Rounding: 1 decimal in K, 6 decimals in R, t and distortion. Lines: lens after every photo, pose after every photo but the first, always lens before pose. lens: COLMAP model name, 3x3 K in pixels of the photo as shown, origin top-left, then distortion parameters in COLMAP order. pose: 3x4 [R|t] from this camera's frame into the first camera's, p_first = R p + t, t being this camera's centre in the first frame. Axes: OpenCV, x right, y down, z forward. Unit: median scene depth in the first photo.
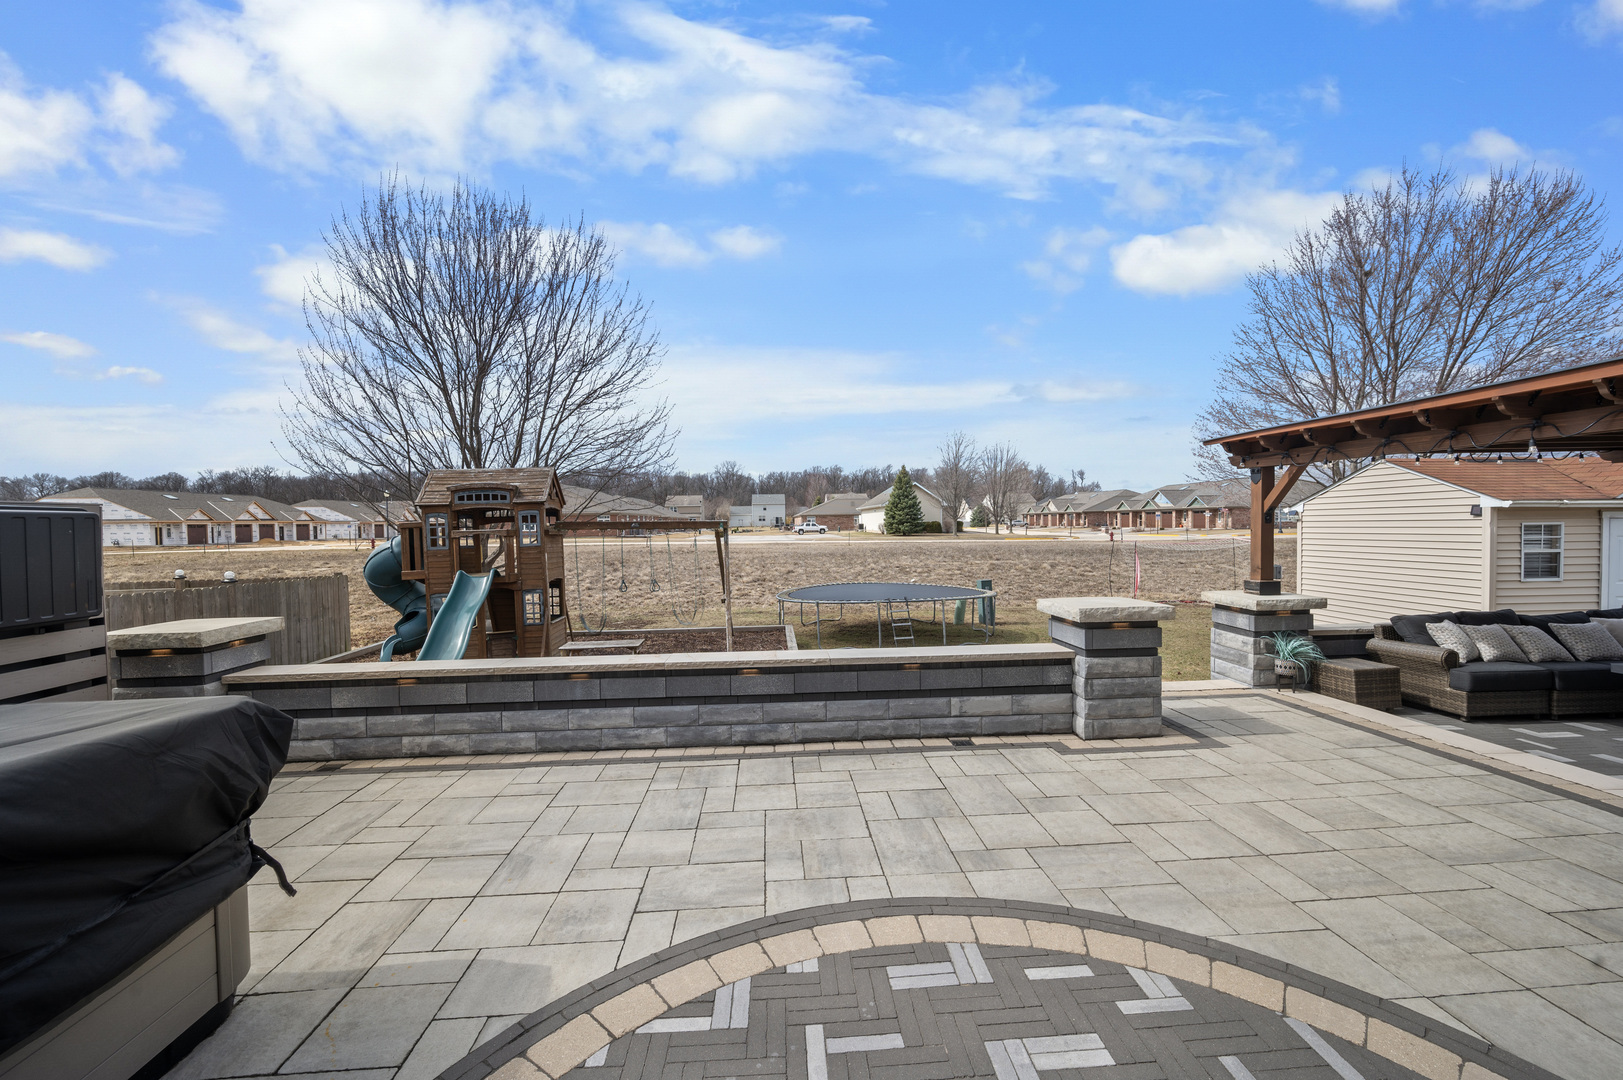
lens RADIAL K [[652.8, 0, 808.5], [0, 652.8, 520.0], [0, 0, 1]] dist [-0.000816, -0.000401]
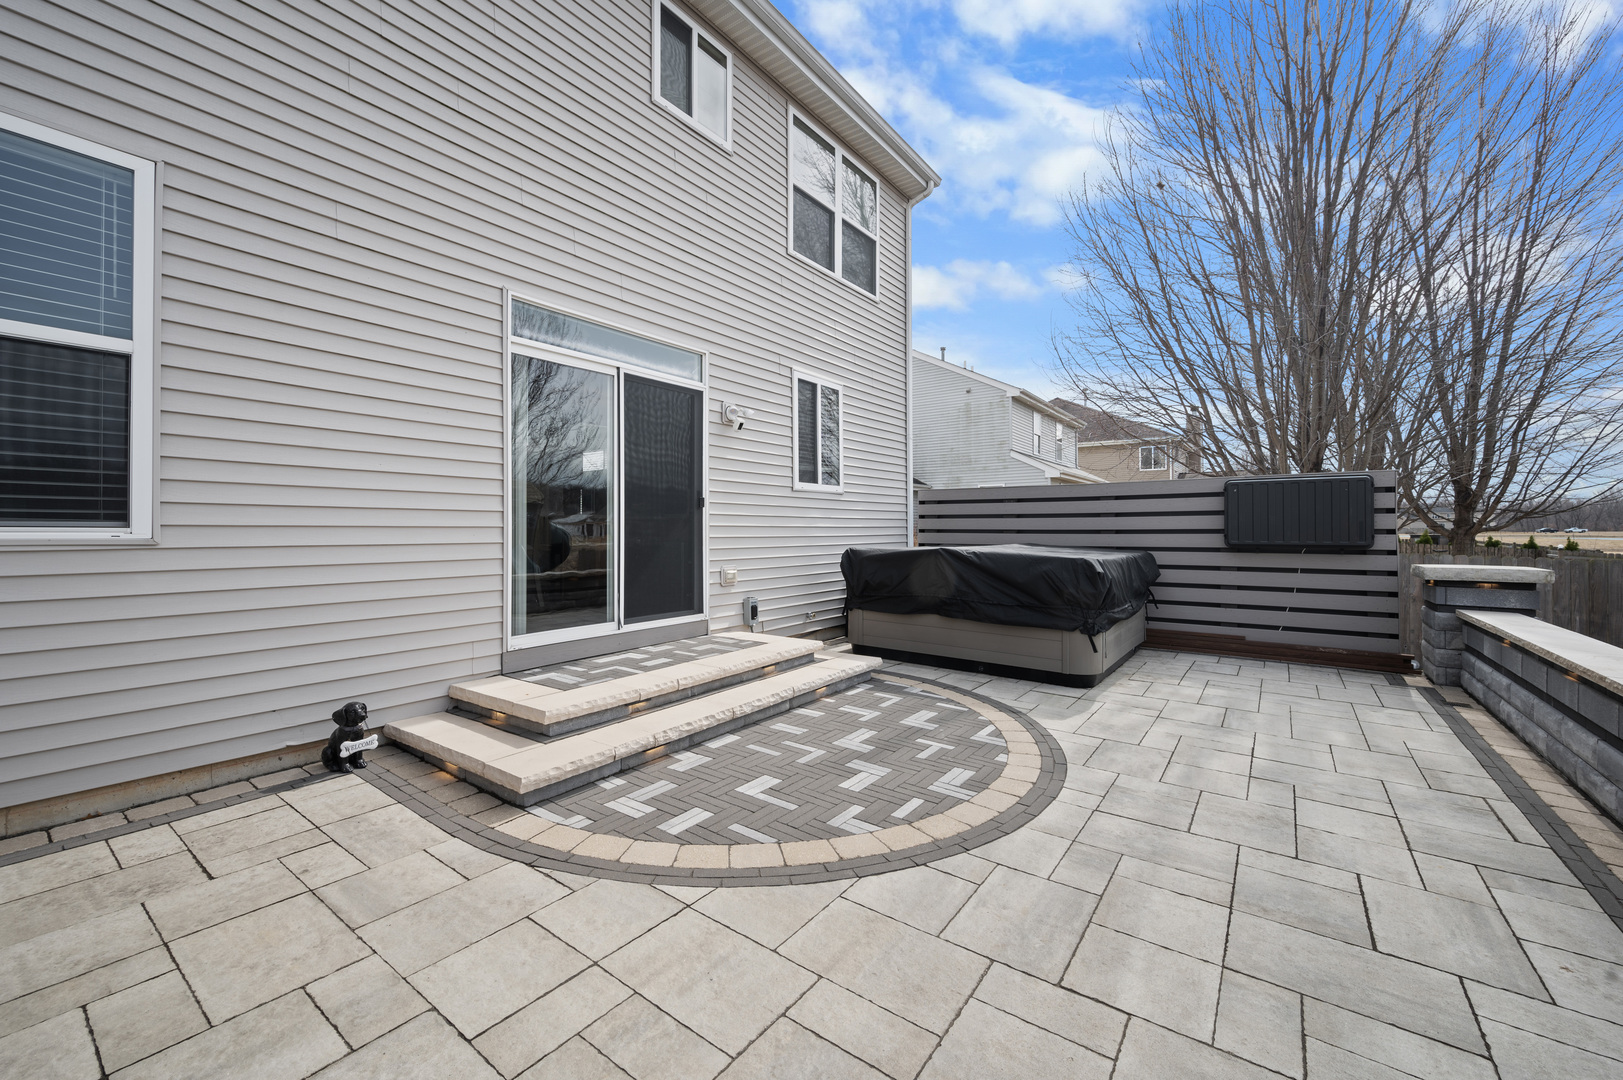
lens RADIAL K [[652.8, 0, 800.9], [0, 652.8, 525.6], [0, 0, 1]] dist [-0.000816, -0.000401]
pose [[-0.651047, 0.008662, -0.758988, 1.432412], [0.008887, 0.999953, 0.003790, 0.131851], [0.758985, -0.004278, -0.651094, 1.618611]]
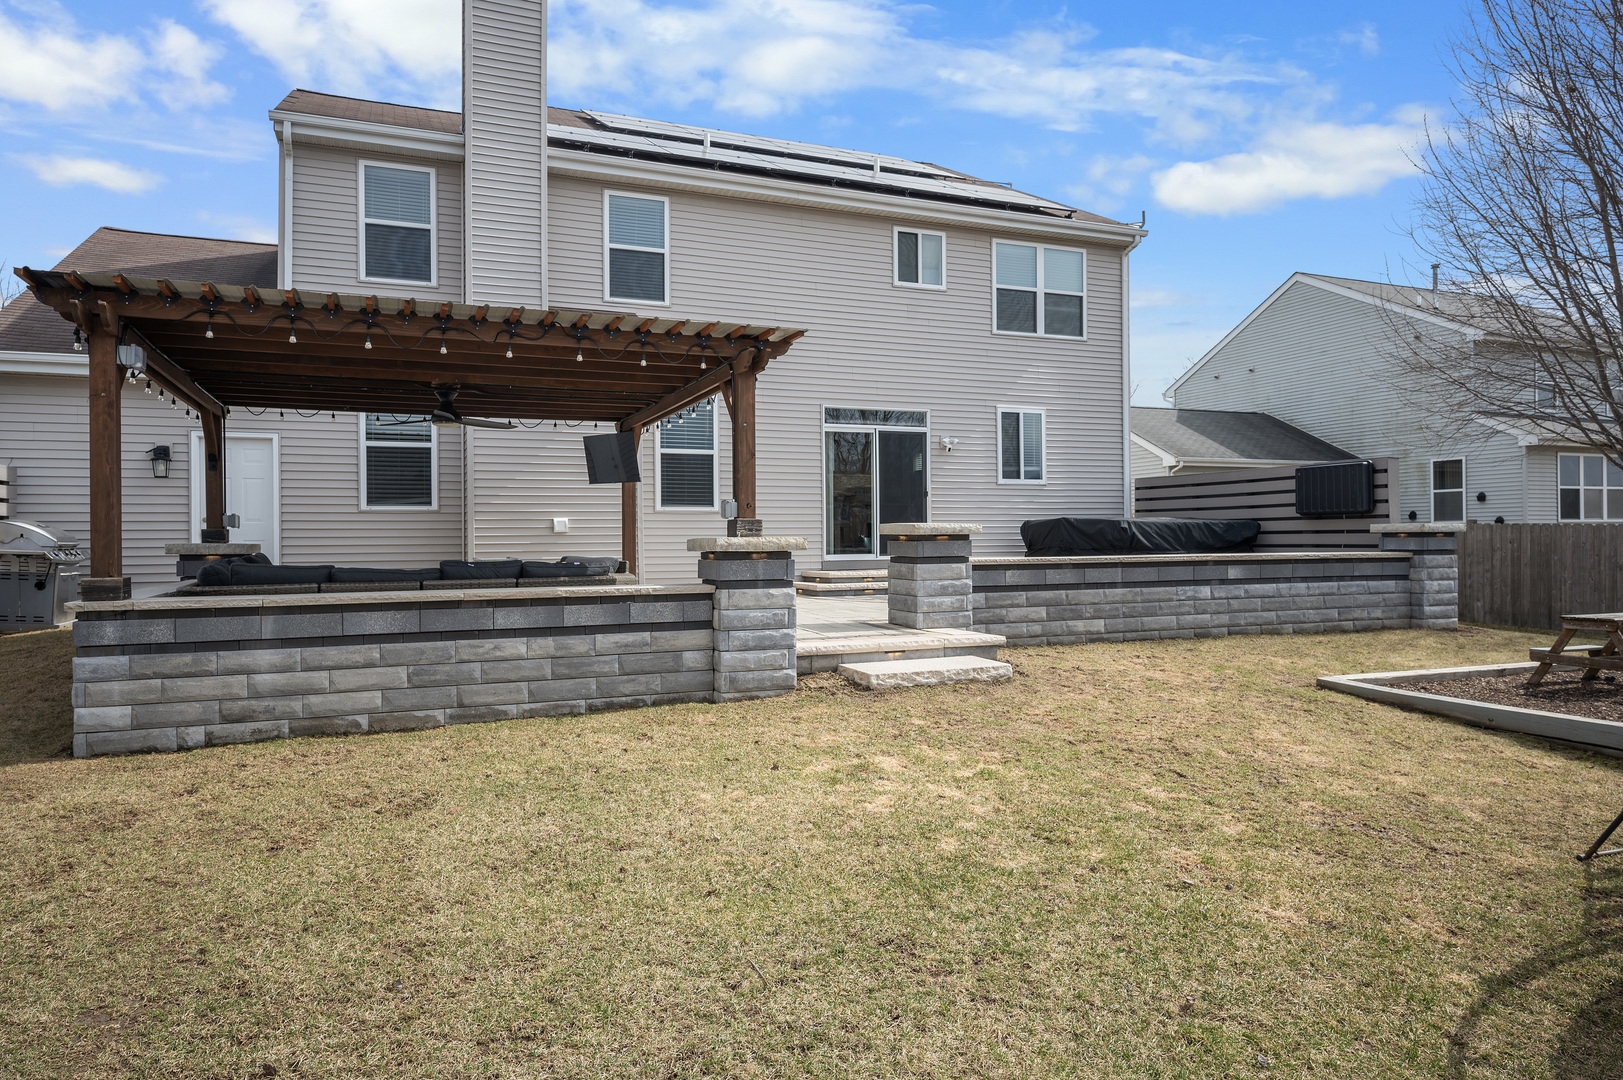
lens RADIAL K [[1022.4, 0, 809.8], [0, 1022.4, 538.8], [0, 0, 1]] dist [0.000620, 0.000155]
pose [[-0.945871, 0.019477, -0.323958, 2.682314], [0.019206, 0.999807, 0.004033, 0.293899], [0.323974, -0.002408, -0.946063, 5.623542]]
